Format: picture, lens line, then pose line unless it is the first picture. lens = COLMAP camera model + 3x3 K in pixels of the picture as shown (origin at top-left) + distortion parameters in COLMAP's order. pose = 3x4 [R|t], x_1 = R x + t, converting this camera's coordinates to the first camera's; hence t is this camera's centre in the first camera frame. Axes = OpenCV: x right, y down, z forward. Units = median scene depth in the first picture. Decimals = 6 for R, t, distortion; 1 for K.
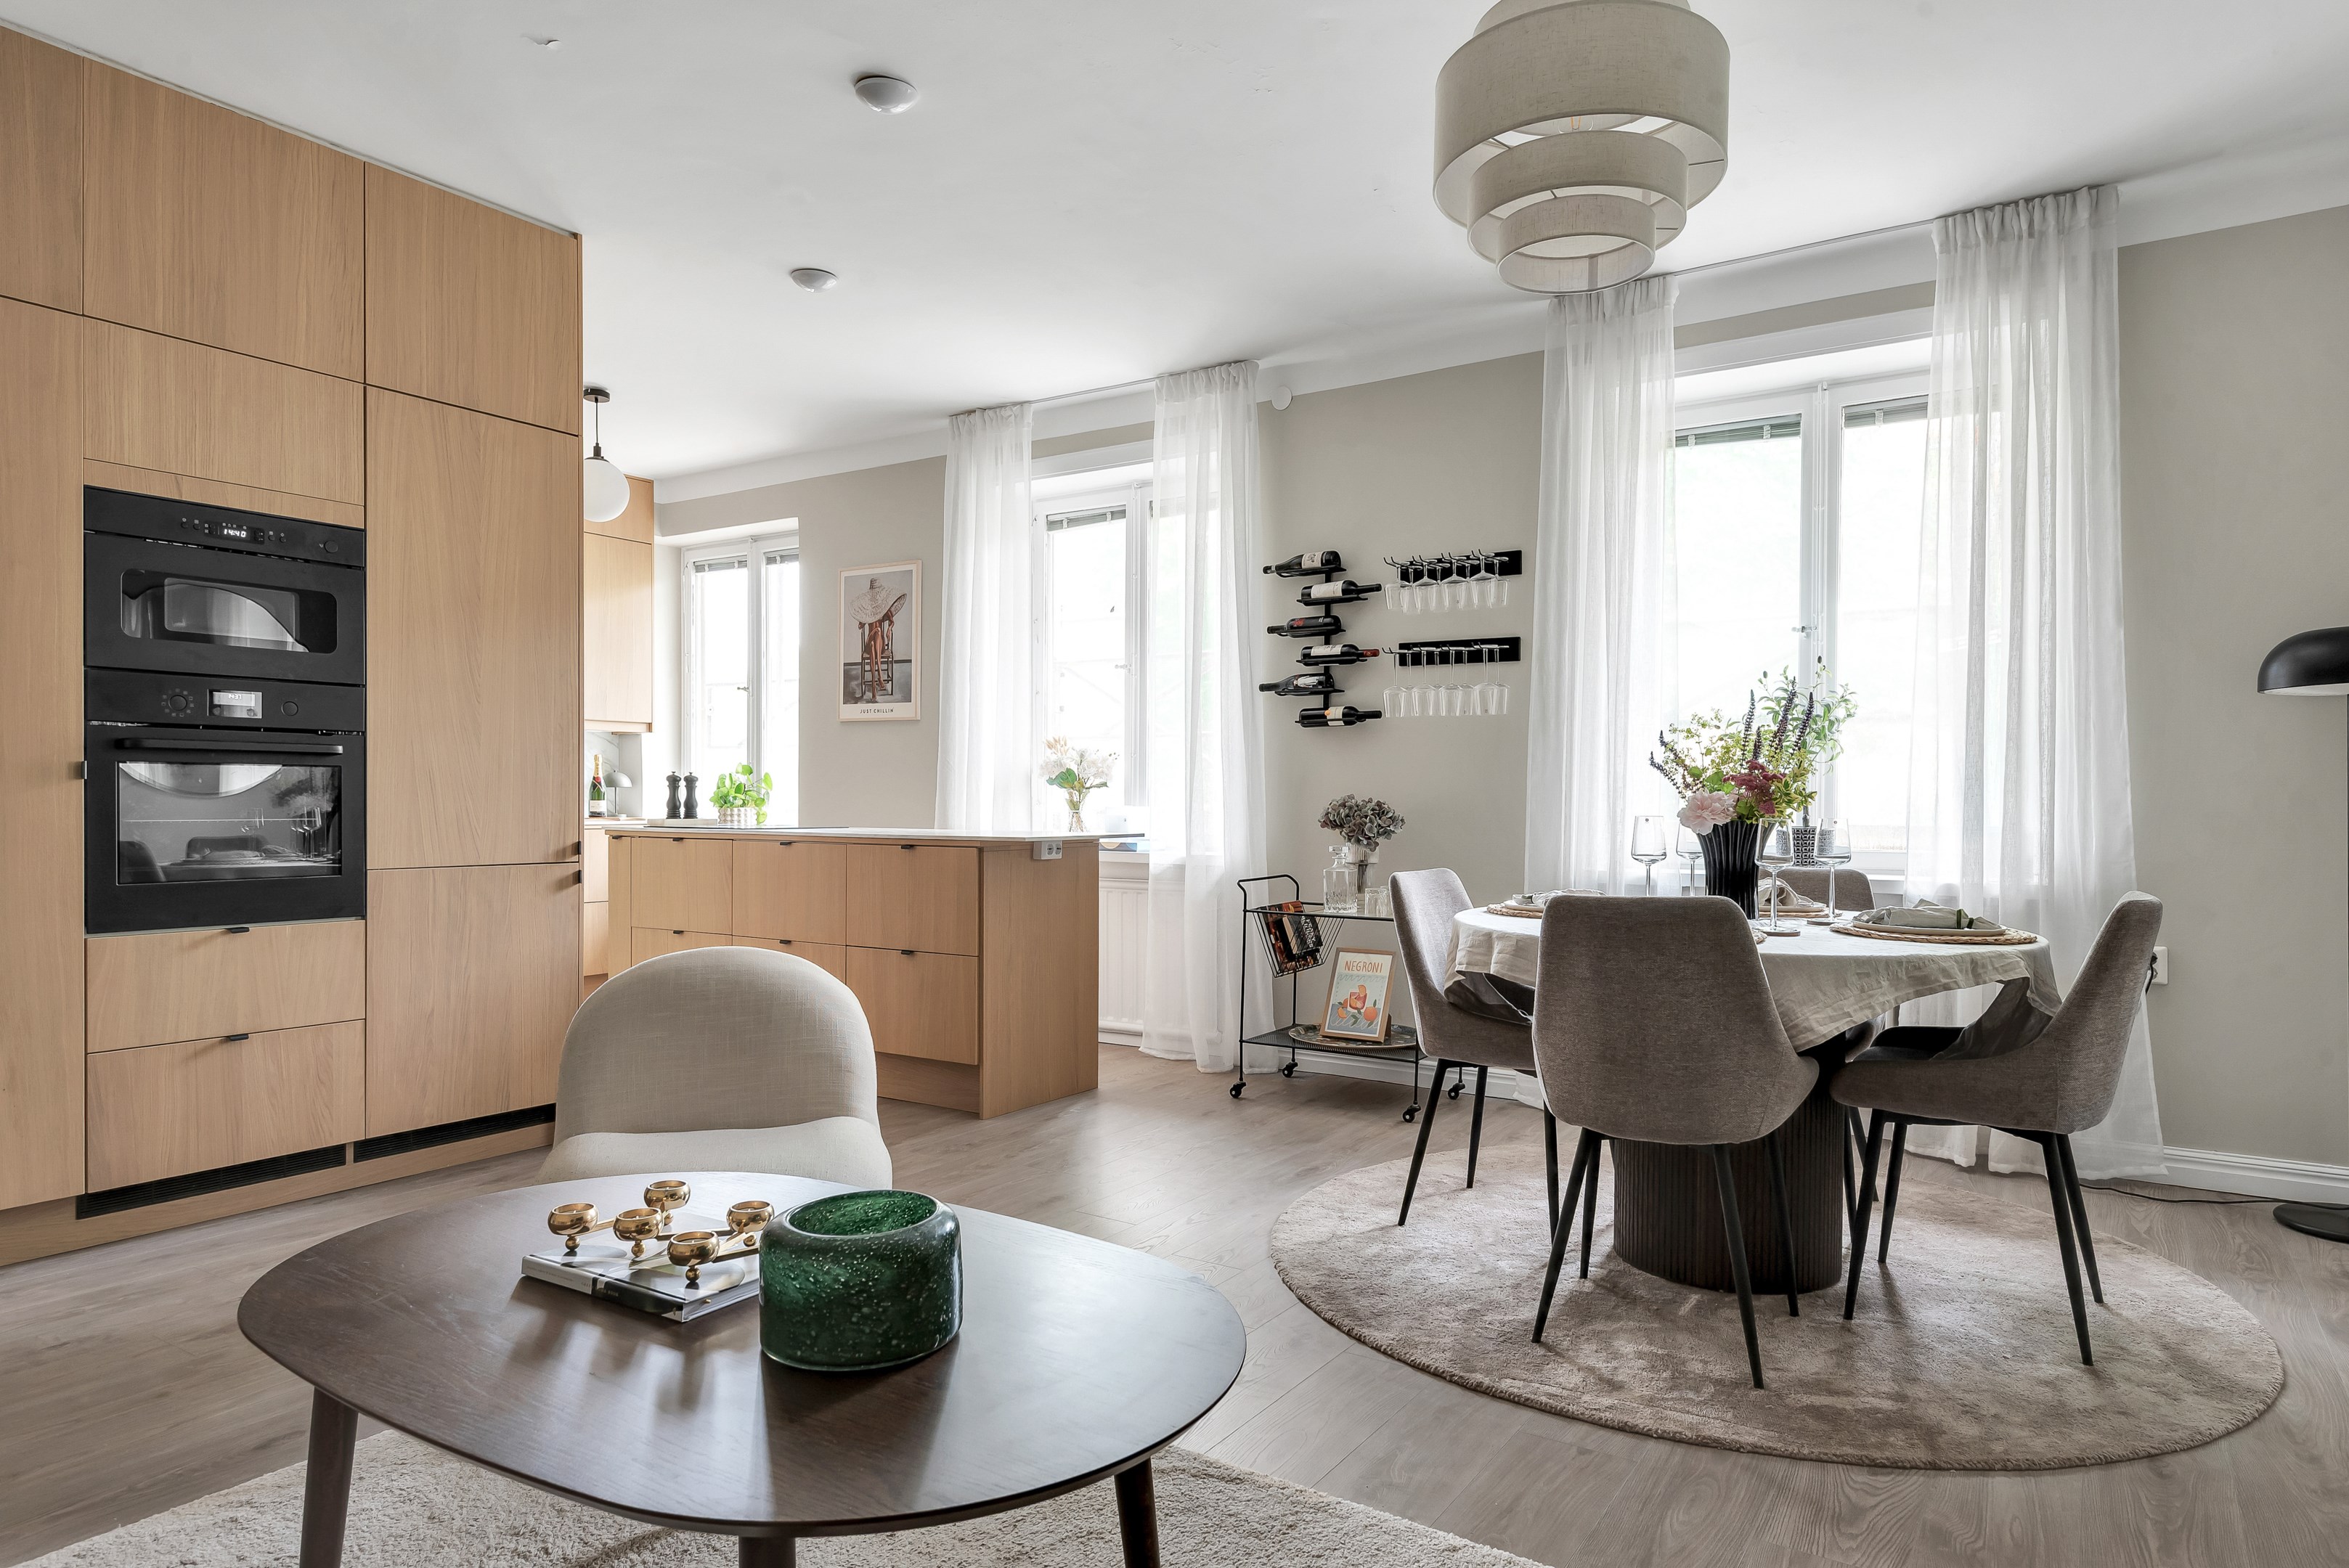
lens RADIAL K [[1363.3, 0, 1191.4], [0, 1363.3, 806.9], [0, 0, 1]] dist [0.036887, -0.000137]
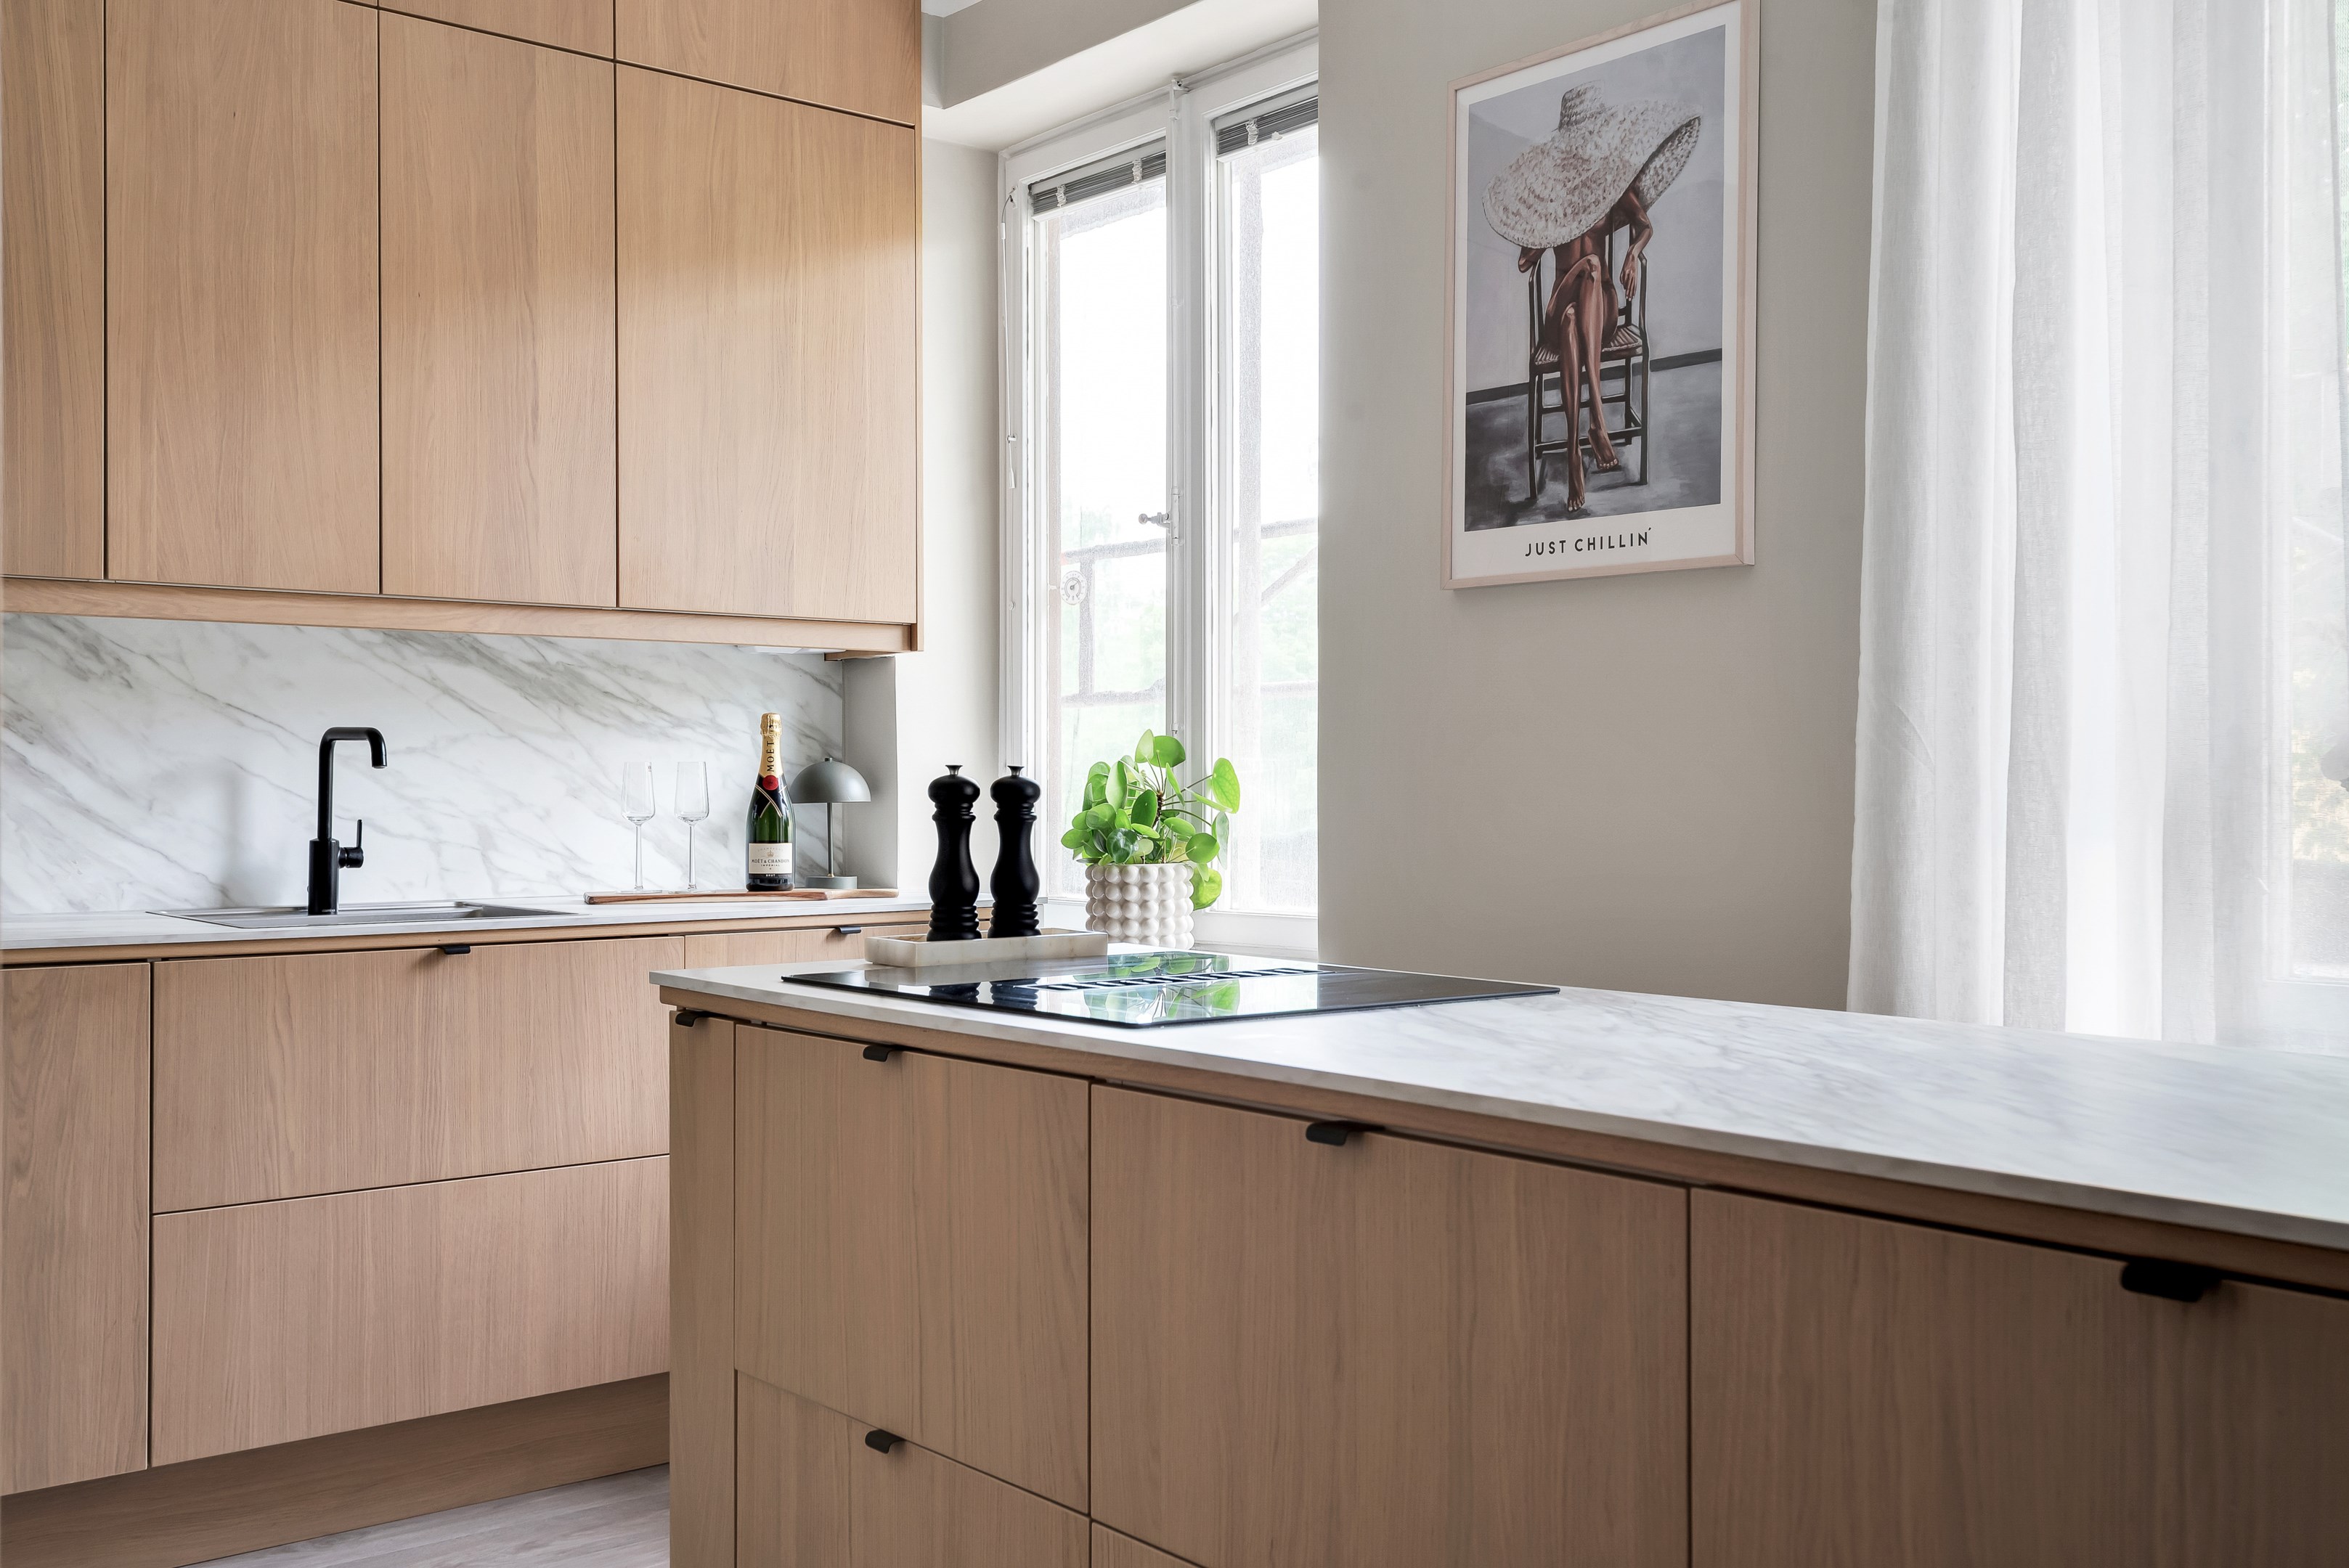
lens RADIAL K [[2244.3, 0, 1173.6], [0, 2244.3, 784.9], [0, 0, 1]] dist [0.015412, 0.000000]
pose [[0.951400, -0.006763, -0.307885, -0.152759], [0.004088, 0.999948, -0.009332, -0.013598], [0.307932, 0.007620, 0.951378, 0.474822]]
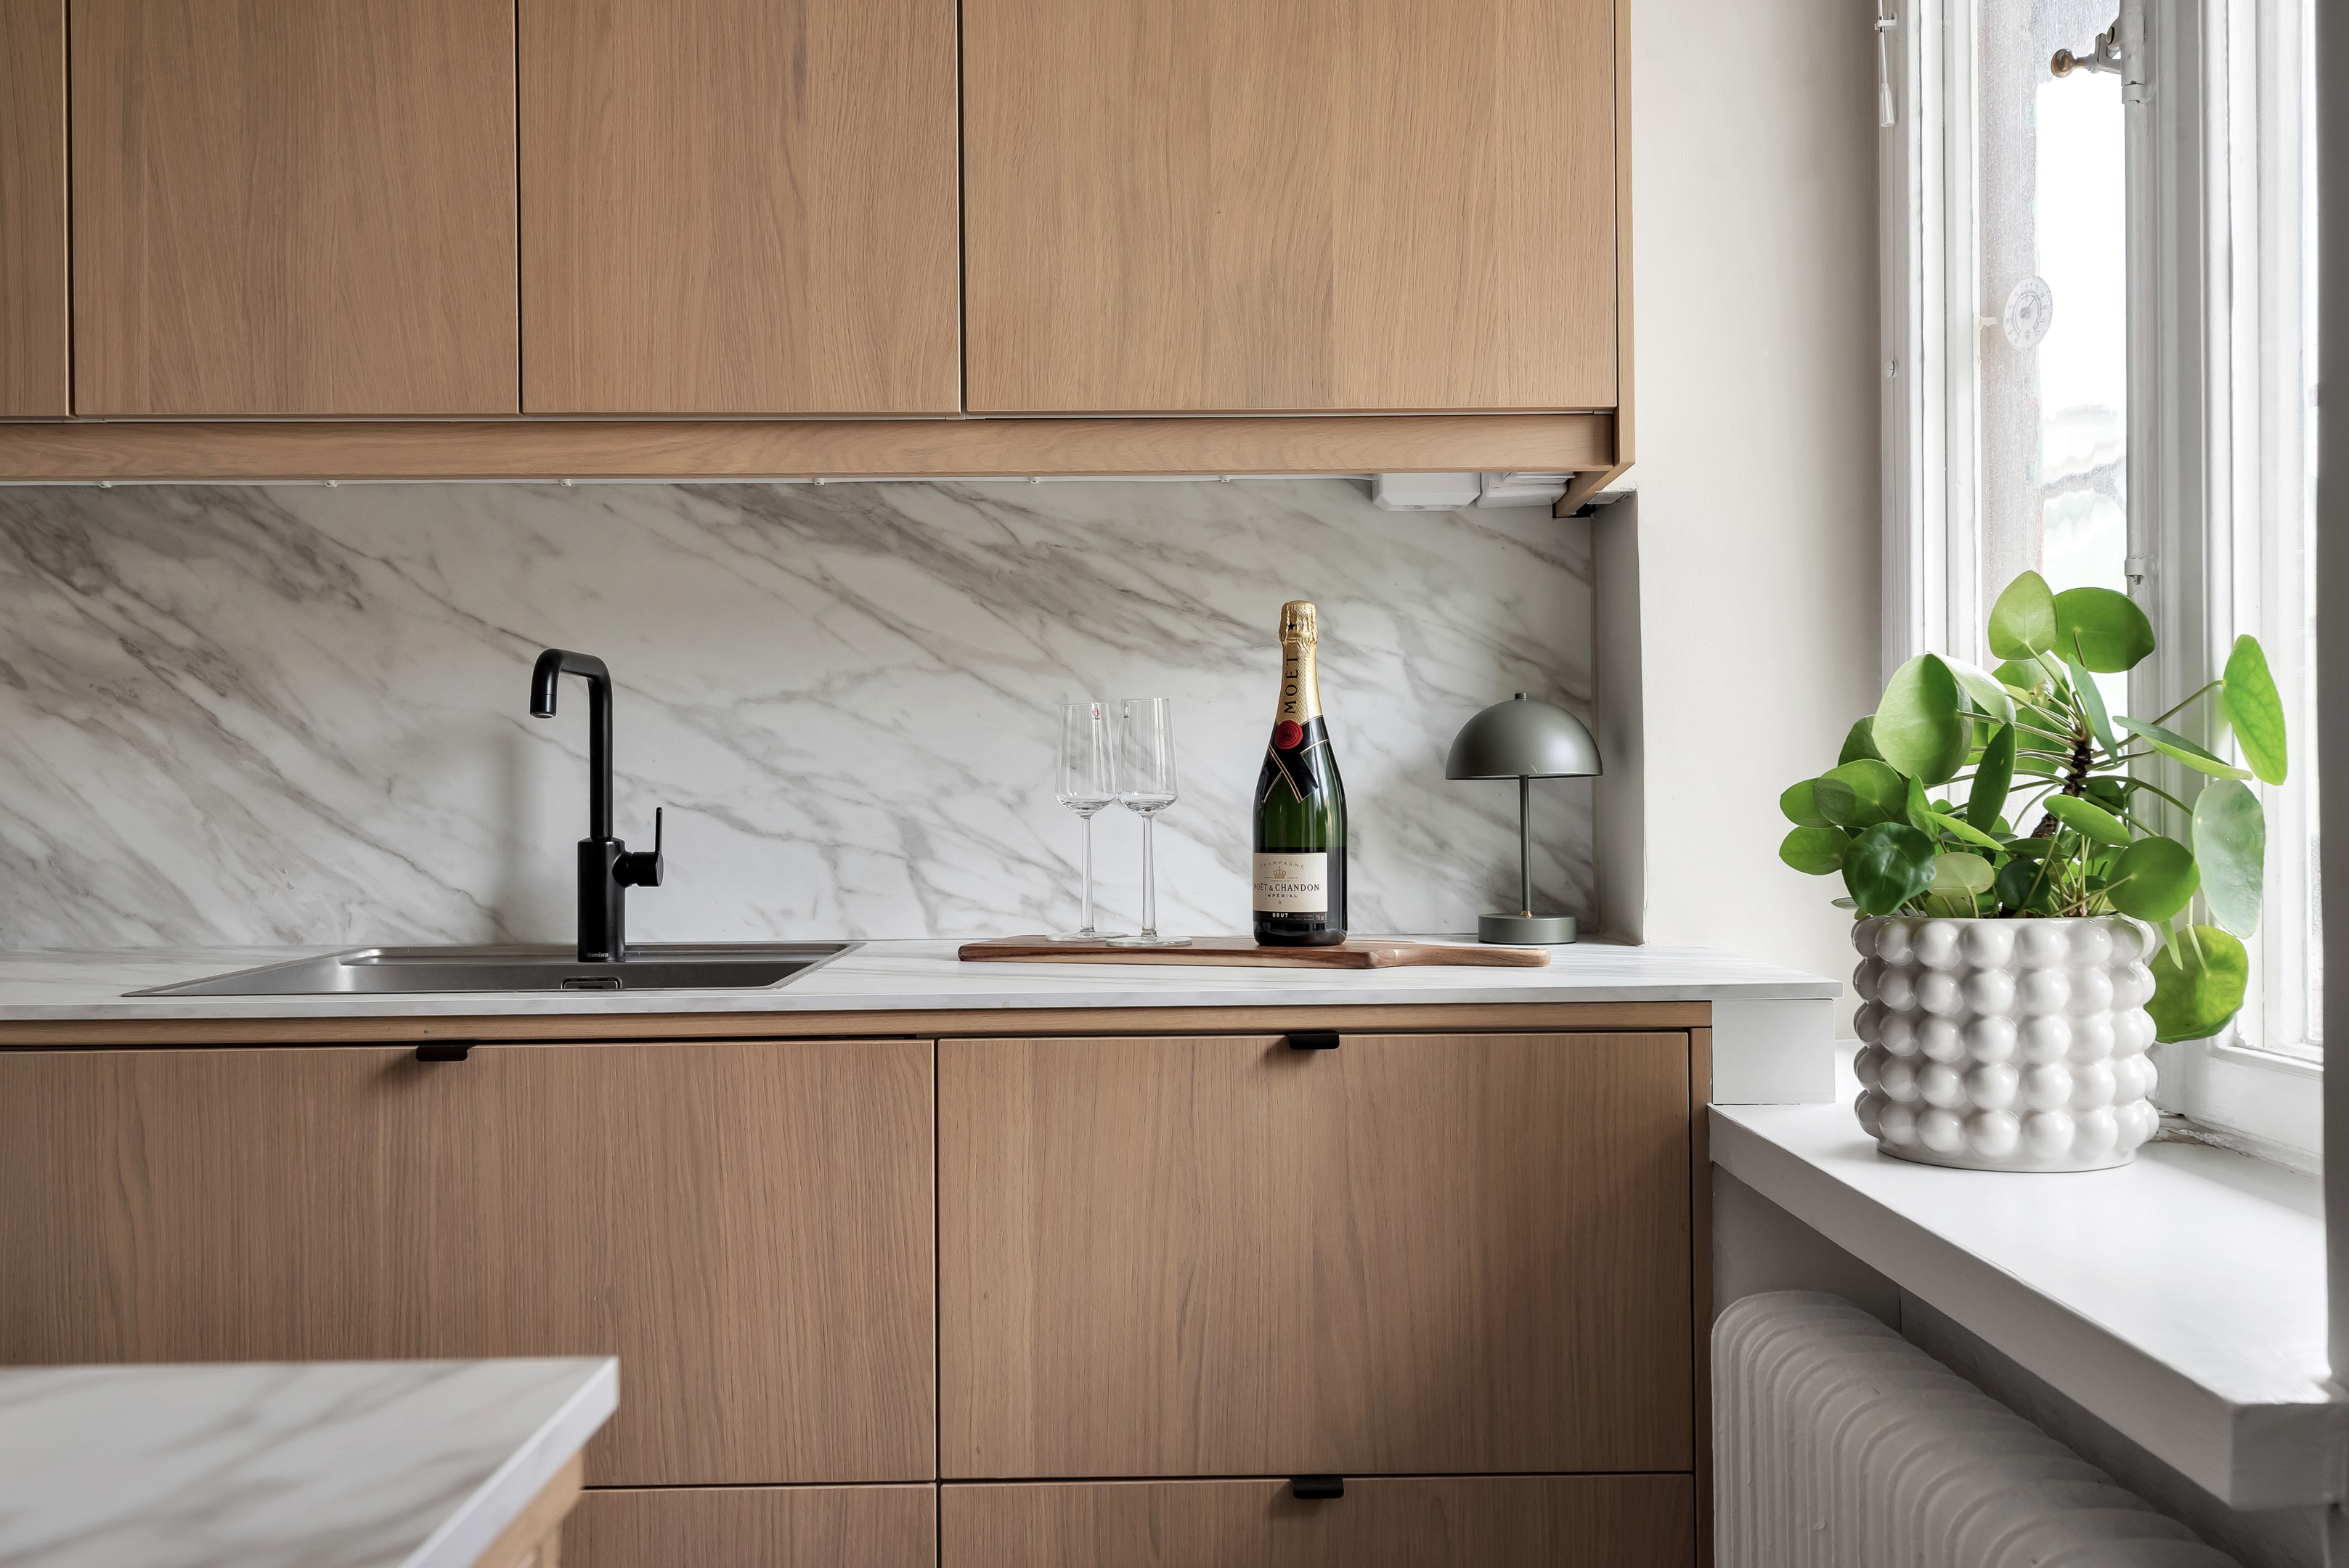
lens RADIAL K [[2058.1, 0, 1178.3], [0, 2058.1, 791.3], [0, 0, 1]] dist [0.020283, 0.006060]
pose [[0.552053, -0.013560, -0.833699, -0.208889], [0.005784, 0.999906, -0.012433, -0.009293], [0.833789, 0.002041, 0.552079, 0.823793]]
